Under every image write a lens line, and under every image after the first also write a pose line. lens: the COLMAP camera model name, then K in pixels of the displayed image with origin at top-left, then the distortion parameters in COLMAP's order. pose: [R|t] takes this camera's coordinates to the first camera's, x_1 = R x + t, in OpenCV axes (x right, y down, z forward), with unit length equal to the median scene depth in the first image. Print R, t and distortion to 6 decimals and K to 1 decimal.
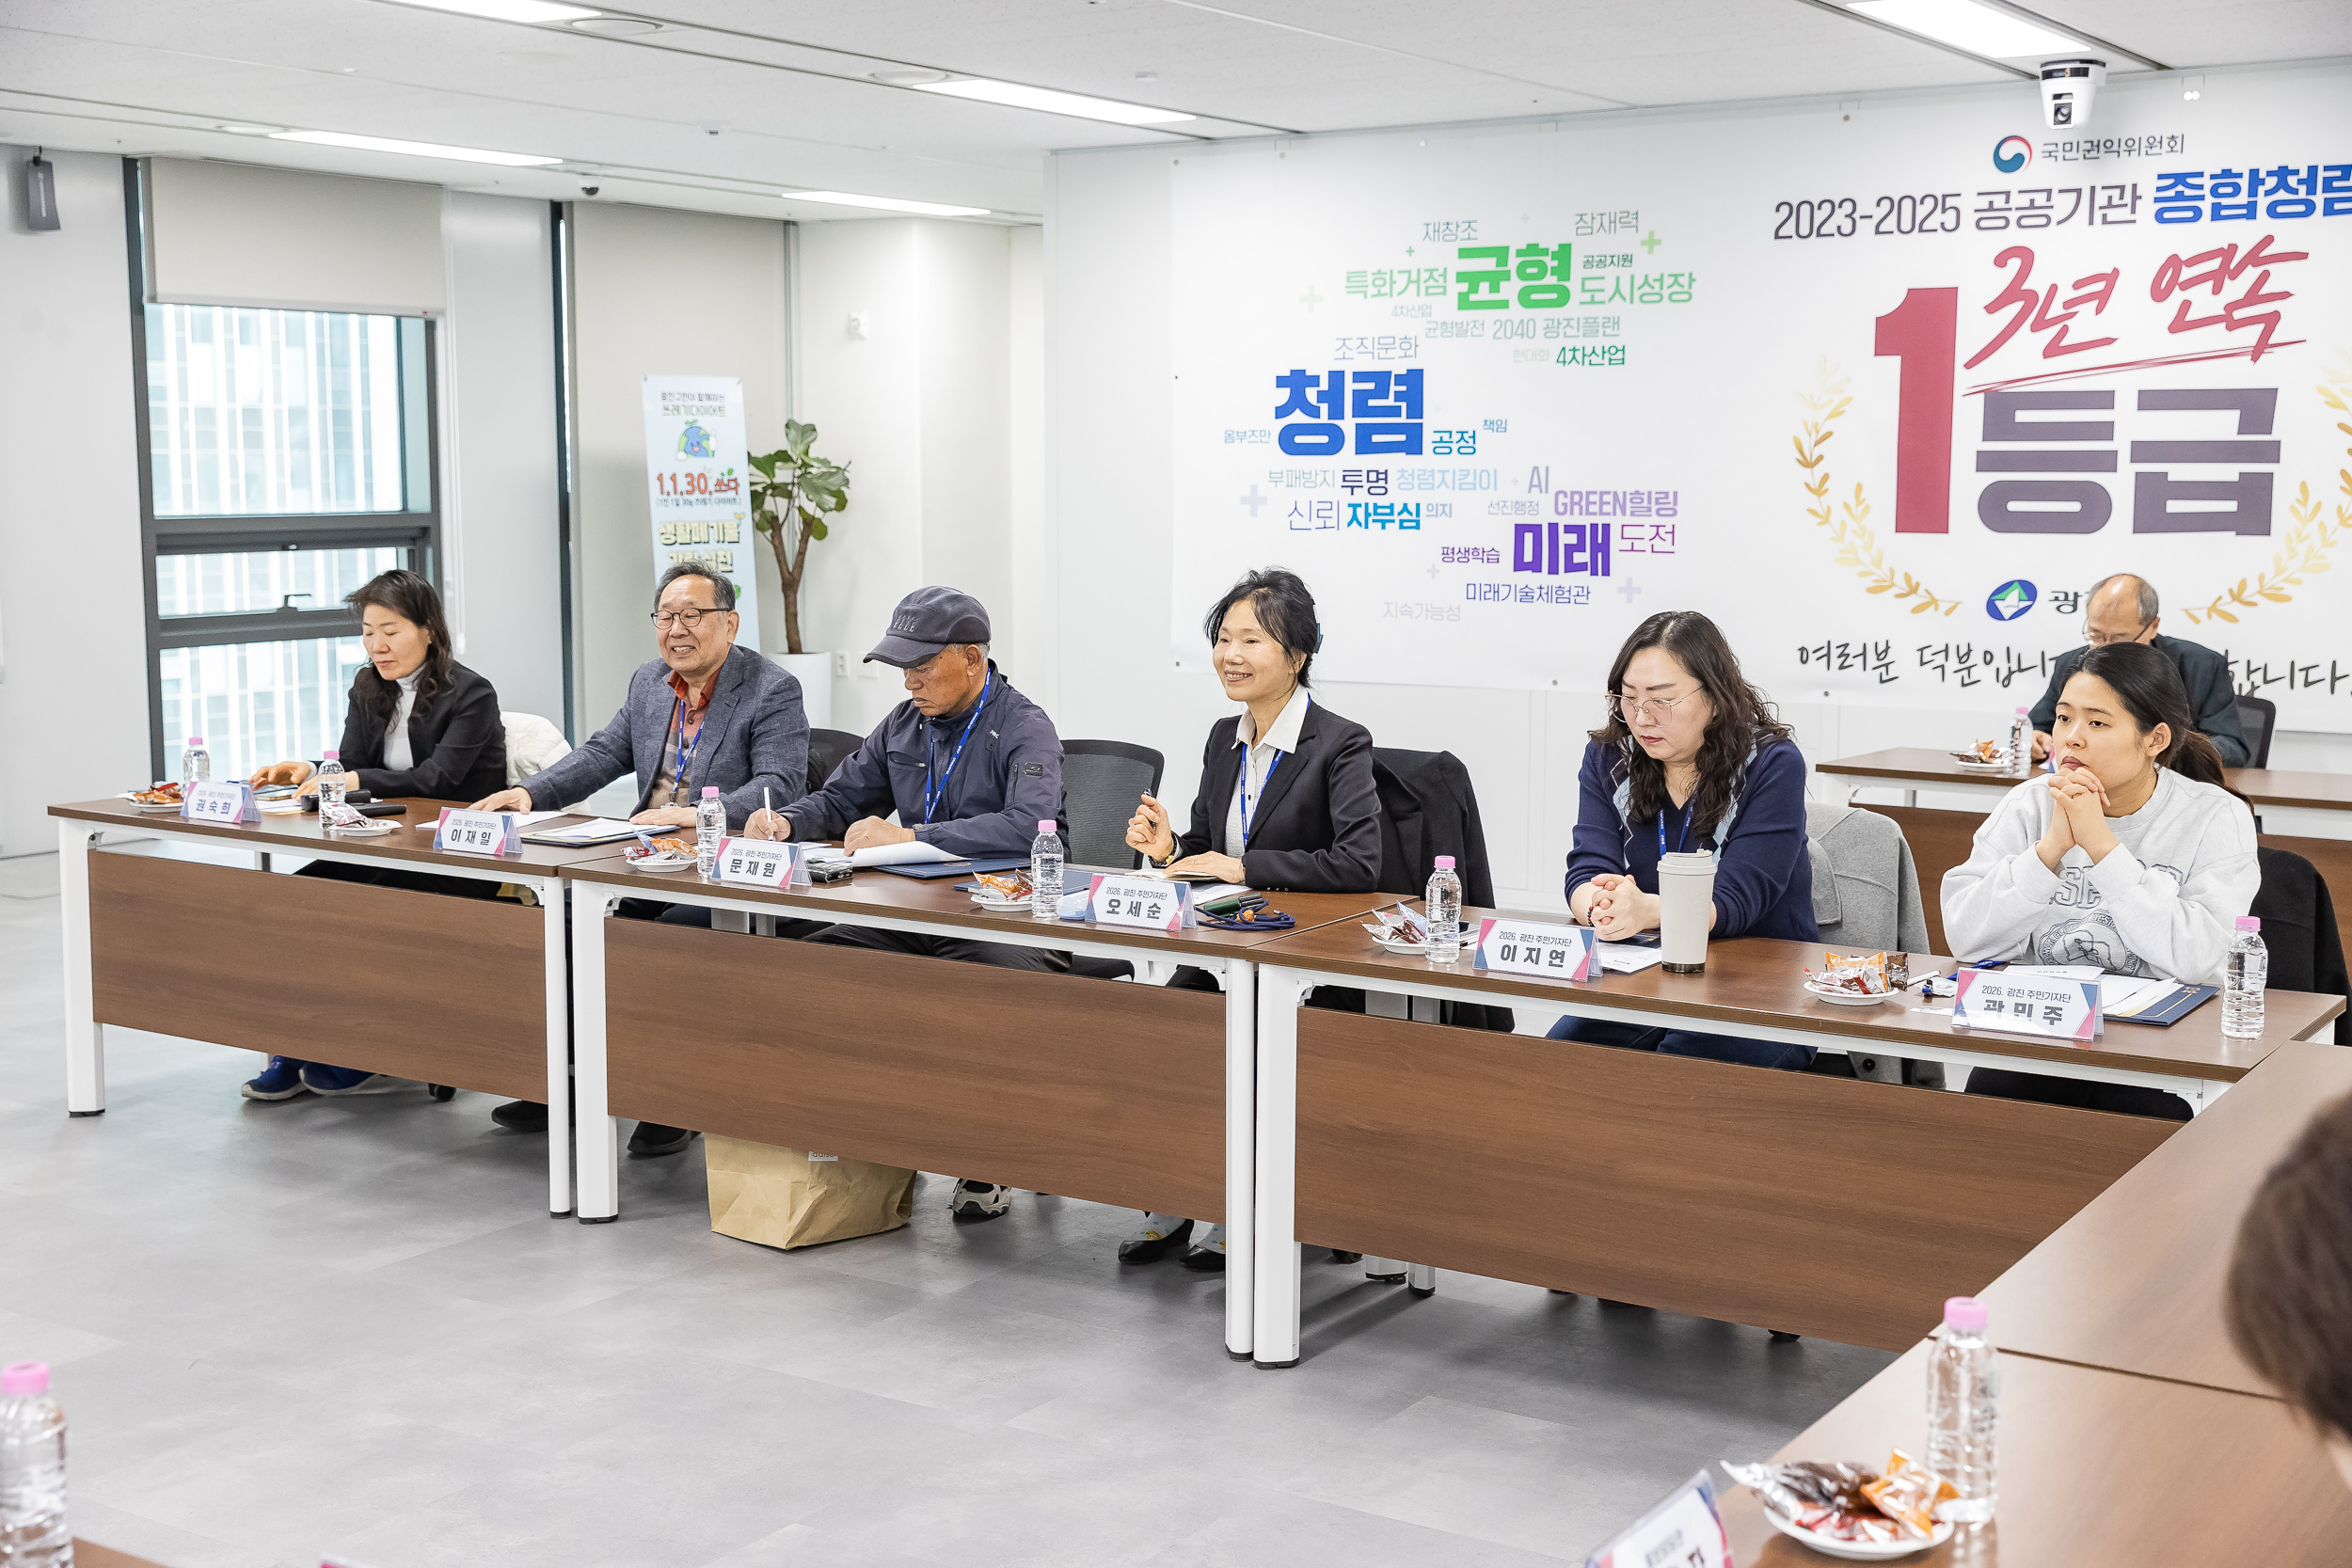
lens RADIAL K [[2939.3, 0, 1138.2], [0, 2939.3, 766.7], [0, 0, 1]] dist [0.004584, 0.000000]
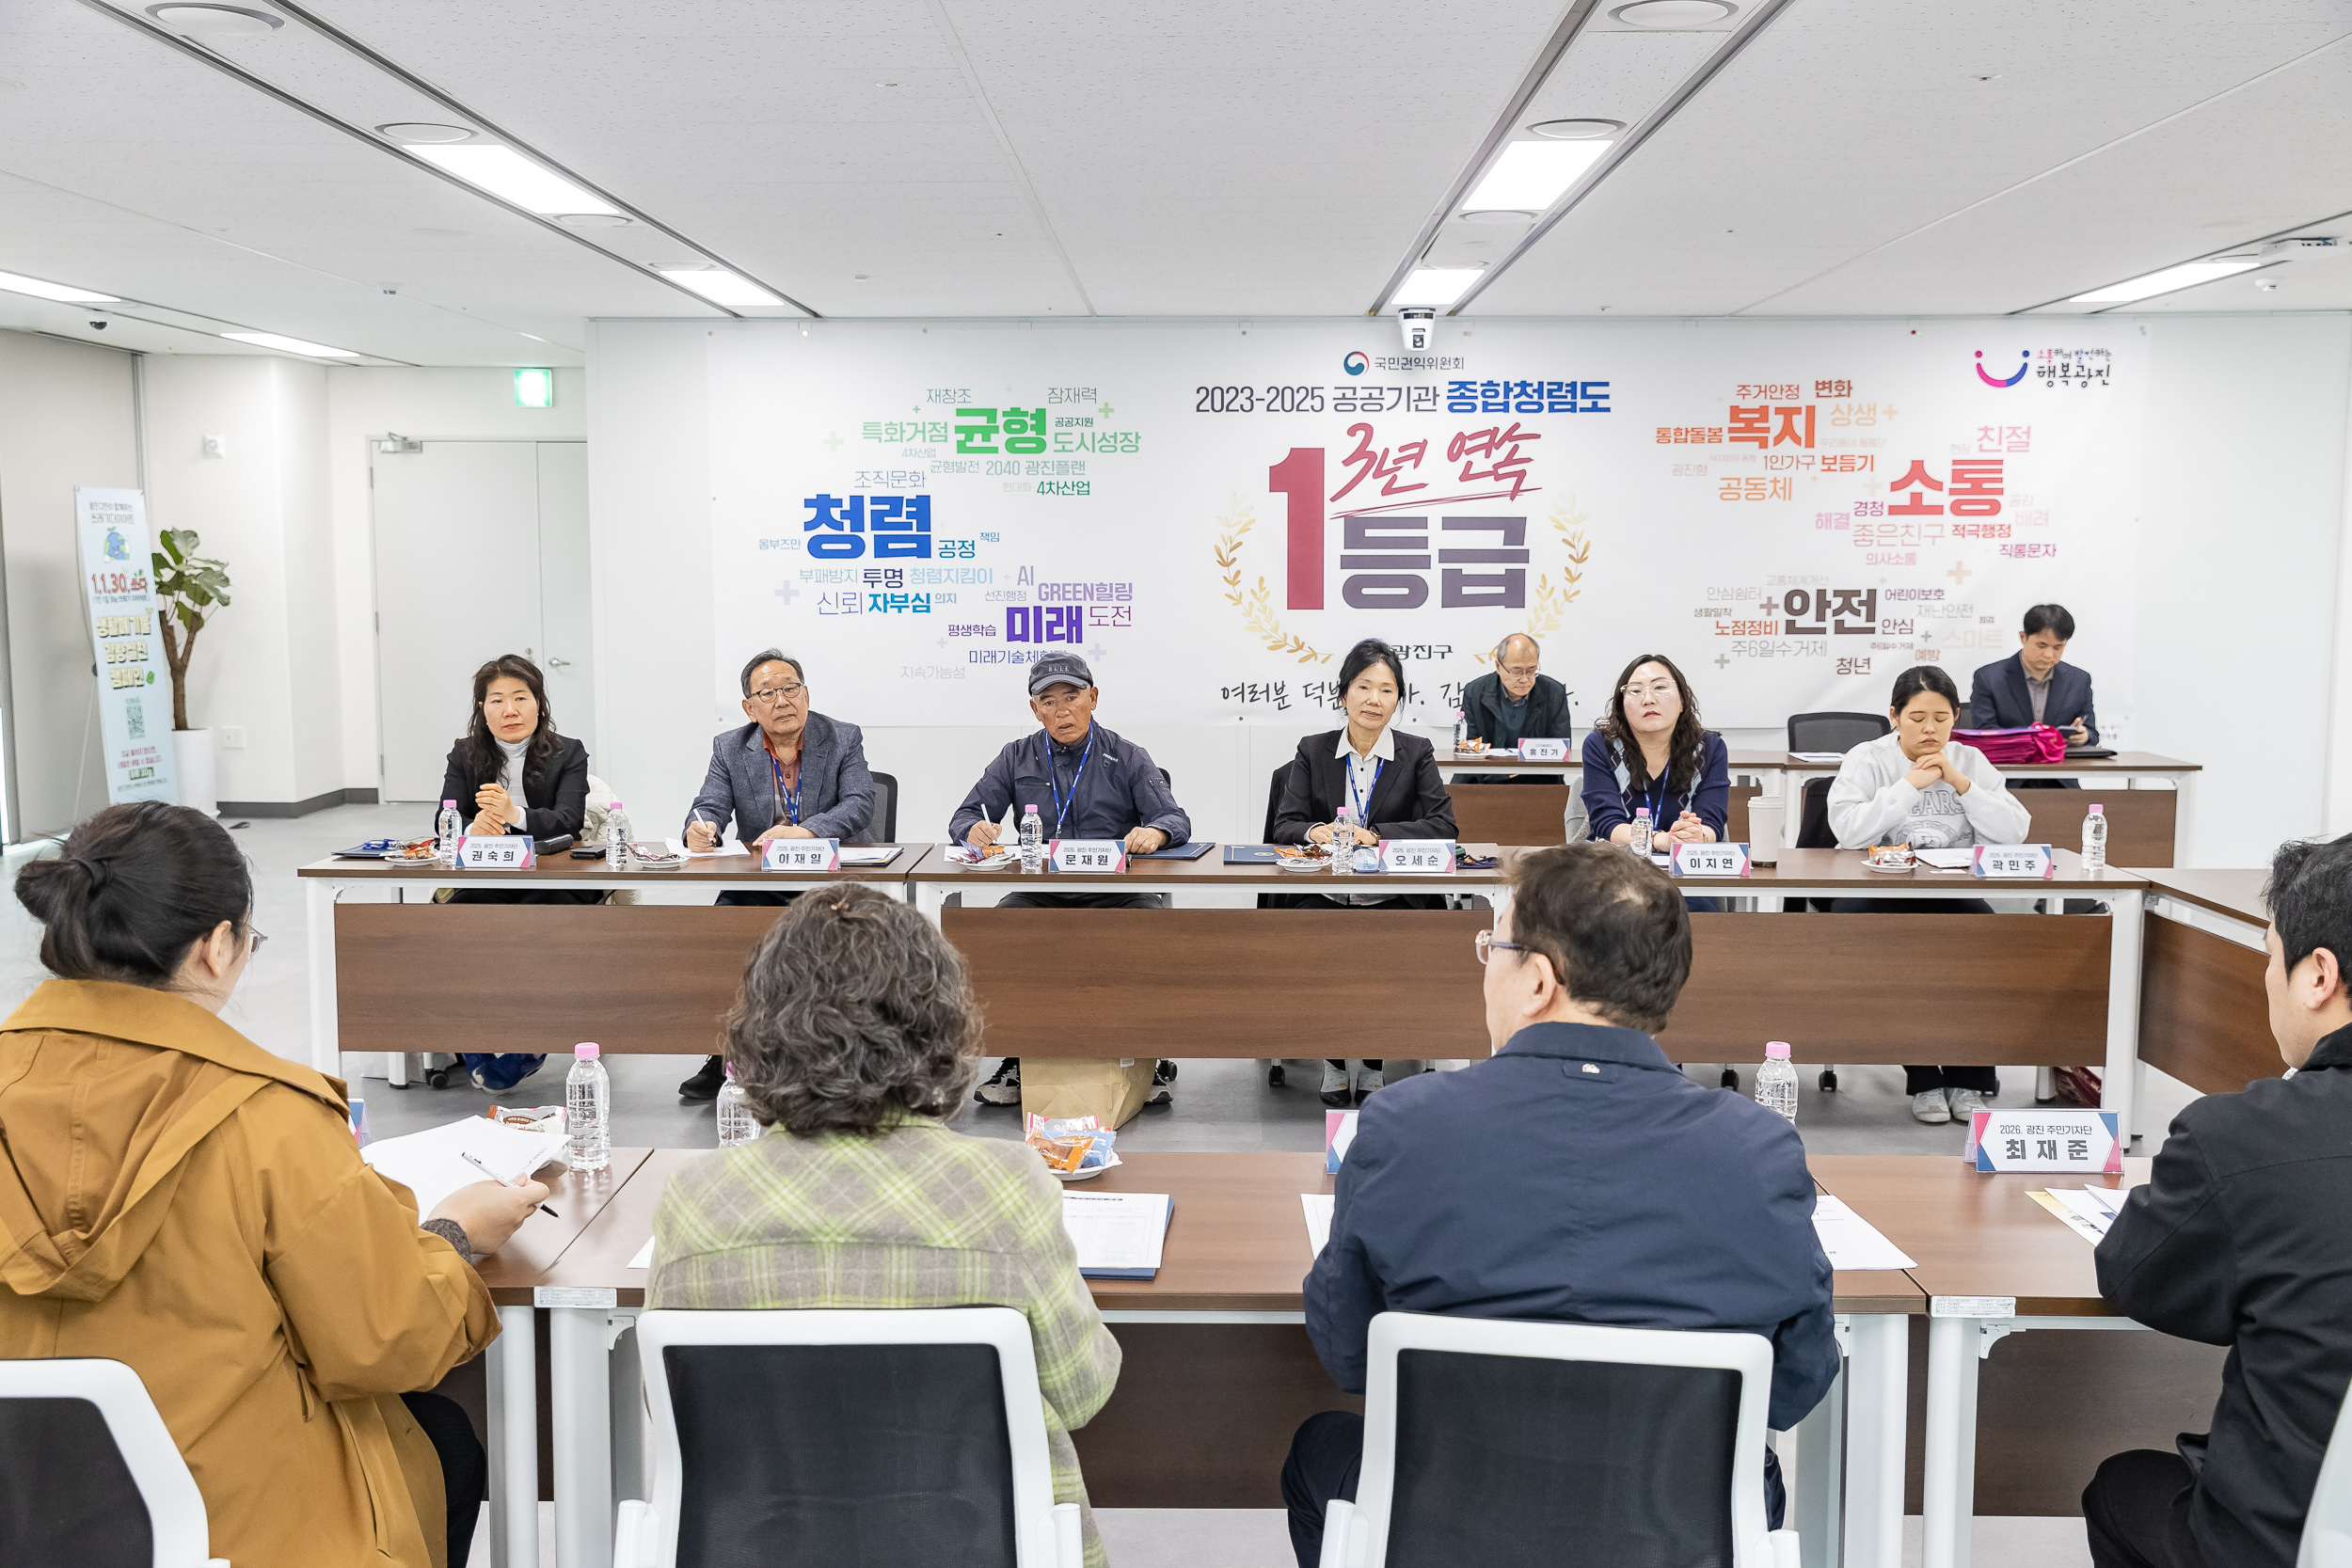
lens RADIAL K [[2315.1, 0, 1202.8], [0, 2315.1, 805.4], [0, 0, 1]] dist [0.005863, 0.000000]
pose [[0.824561, -0.061863, 0.562381, -0.446339], [0.059987, 0.997961, 0.021825, -0.007538], [-0.562584, 0.015740, 0.826590, 0.041470]]
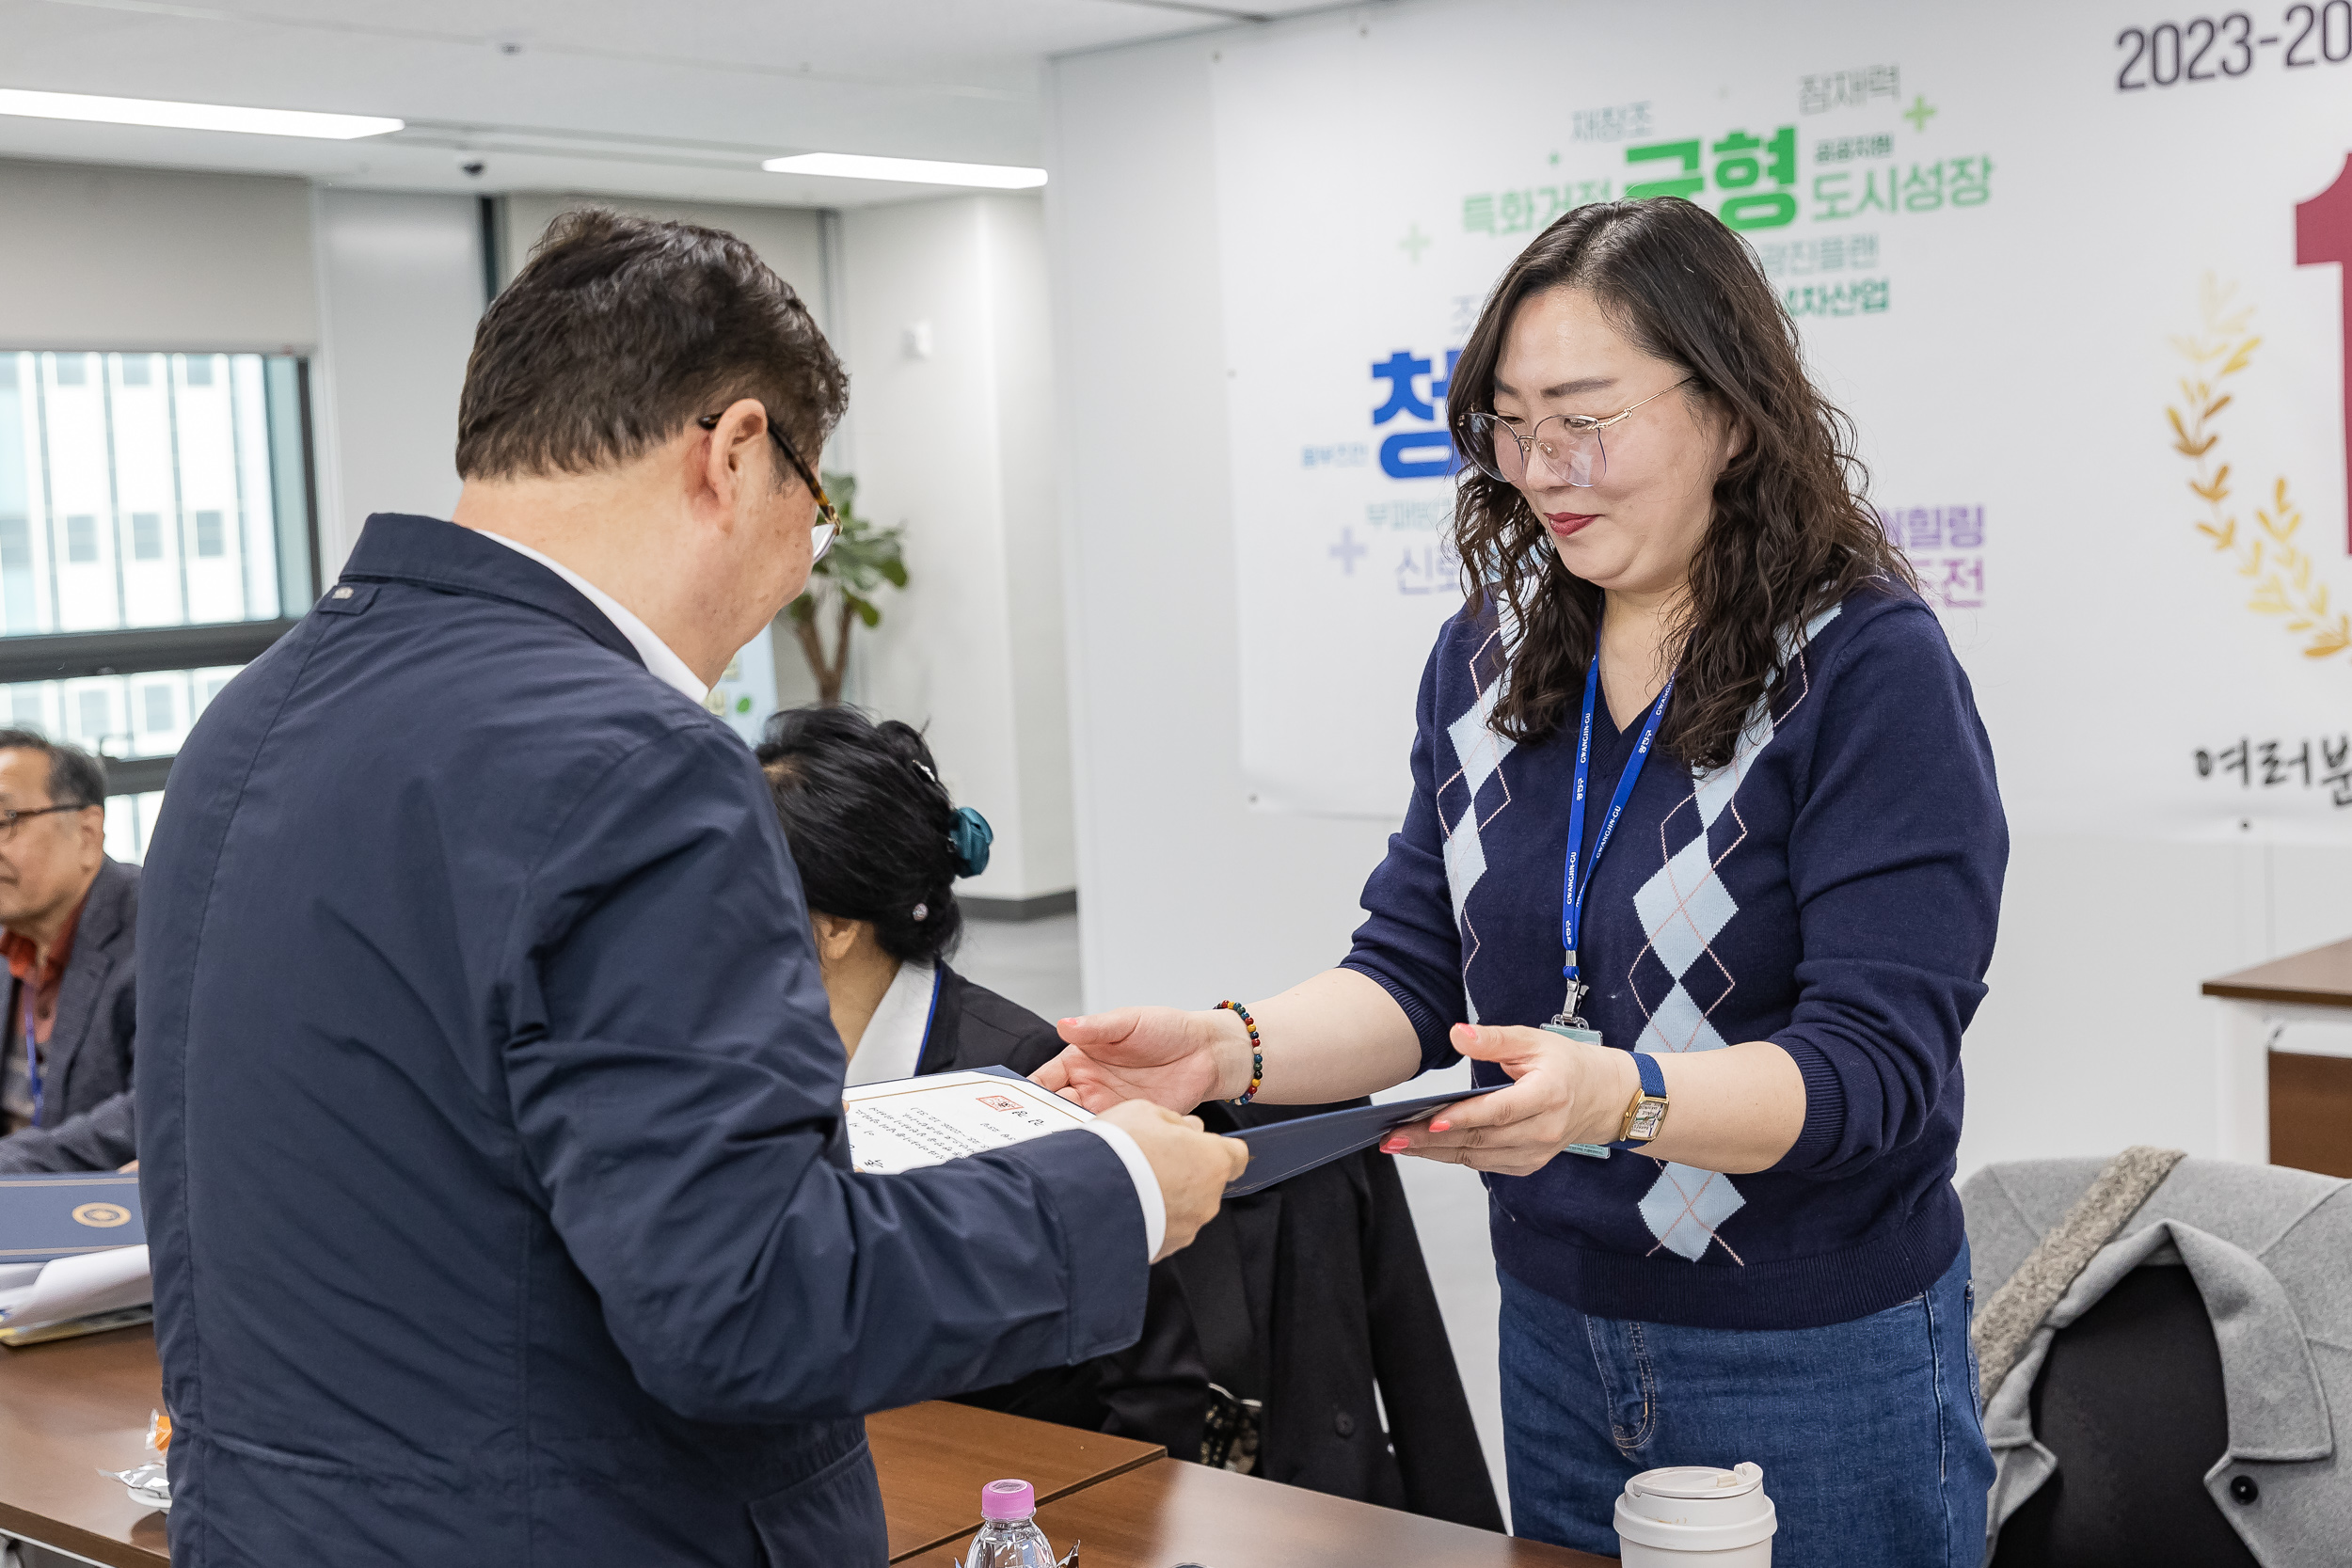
lens RADIAL K [[3042.2, 0, 1221.3], [0, 3042.2, 672.9], [0, 0, 1]] dist [0.006705, 0.000000]
pose [[0.993841, -0.041837, -0.102610, 0.090112], [0.036426, 0.997874, -0.054051, -0.030116], [0.104653, 0.049980, 0.993252, 0.353163]]
